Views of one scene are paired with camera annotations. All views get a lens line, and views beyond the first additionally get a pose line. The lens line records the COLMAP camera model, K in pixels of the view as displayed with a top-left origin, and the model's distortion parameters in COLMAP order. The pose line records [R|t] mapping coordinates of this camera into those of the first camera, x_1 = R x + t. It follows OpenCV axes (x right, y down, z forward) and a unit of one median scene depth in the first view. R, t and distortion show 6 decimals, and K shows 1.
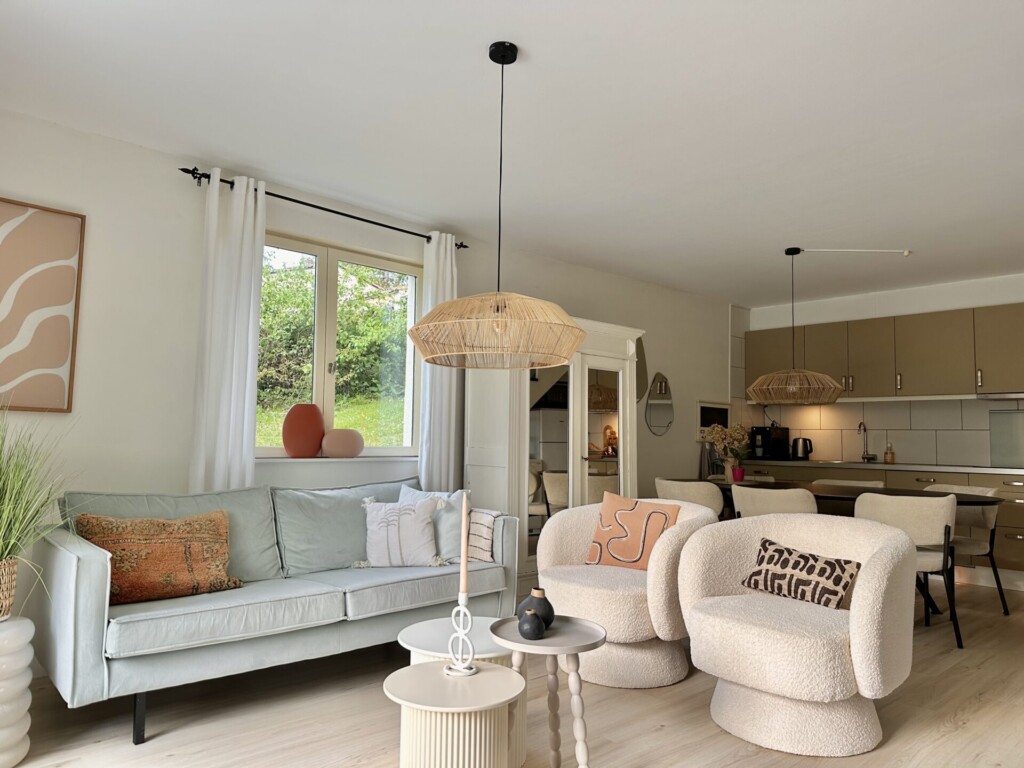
lens RADIAL K [[729.7, 0, 512.0], [0, 729.7, 384.0], [0, 0, 1]] dist [0.141147, -0.180493]
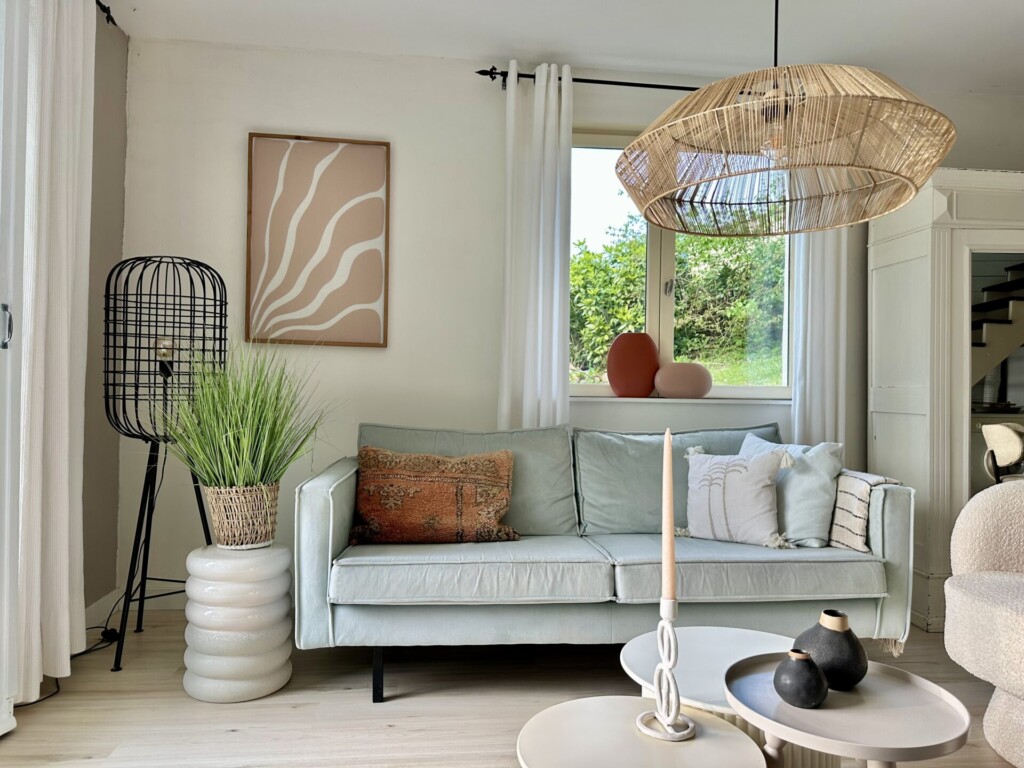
lens RADIAL K [[729.7, 0, 512.0], [0, 729.7, 384.0], [0, 0, 1]] dist [0.141147, -0.180493]
pose [[0.804742, -0.012400, -0.593495, 0.122790], [0.044302, 0.998248, 0.039215, 0.056328], [0.591969, -0.057851, 0.803882, 0.306885]]
